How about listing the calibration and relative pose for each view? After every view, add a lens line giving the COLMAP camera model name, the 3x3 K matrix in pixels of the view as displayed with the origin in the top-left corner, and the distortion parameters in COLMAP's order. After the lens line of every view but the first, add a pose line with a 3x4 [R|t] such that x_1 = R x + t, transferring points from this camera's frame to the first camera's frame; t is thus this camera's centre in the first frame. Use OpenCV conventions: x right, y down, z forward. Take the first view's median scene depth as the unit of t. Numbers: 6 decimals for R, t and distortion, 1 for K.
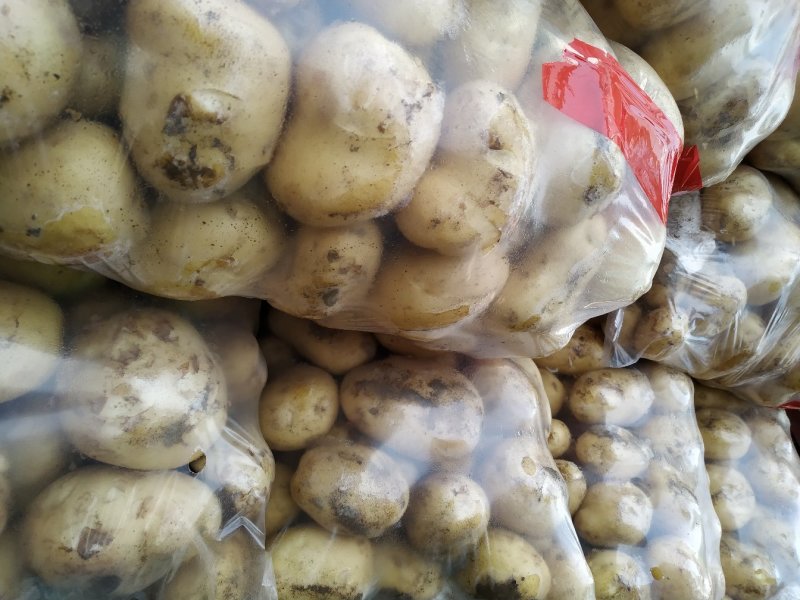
lens RADIAL K [[621.1, 0, 401.5], [0, 621.1, 299.4], [0, 0, 1]] dist [-0.003513, -0.006202]
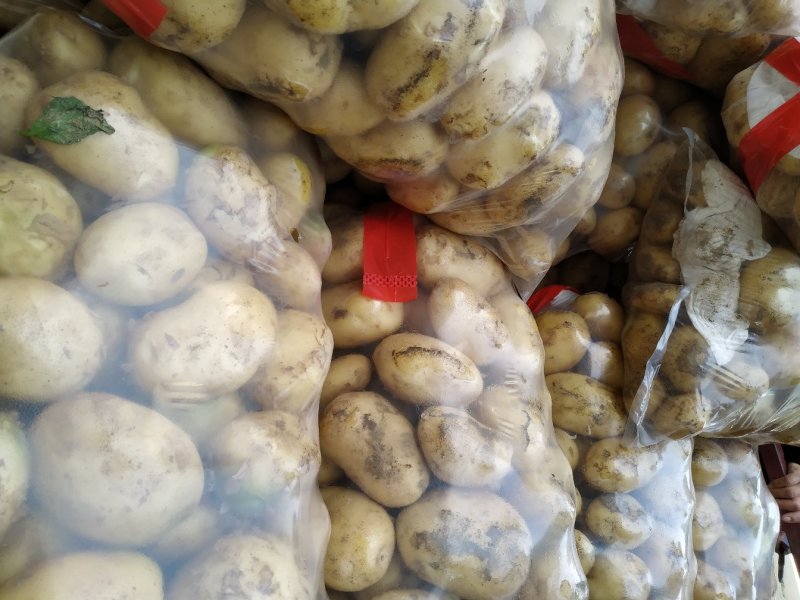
lens RADIAL K [[621.1, 0, 398.2], [0, 621.1, 301.4], [0, 0, 1]] dist [-0.003513, -0.006202]
pose [[0.994489, 0.057014, 0.087988, -0.154141], [-0.073900, 0.976486, 0.202518, -0.313157], [-0.074372, -0.207904, 0.975318, 0.075475]]
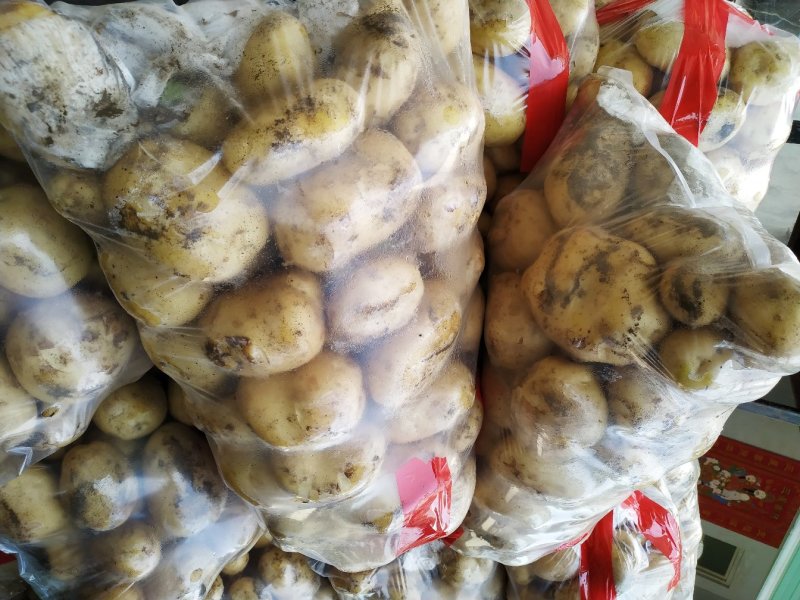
lens RADIAL K [[621.1, 0, 402.1], [0, 621.1, 302.0], [0, 0, 1]] dist [-0.003513, -0.006202]
pose [[0.542314, 0.832065, 0.116457, -0.144227], [-0.821740, 0.554172, -0.132805, -0.175613], [-0.175040, -0.023676, 0.984277, -0.253813]]
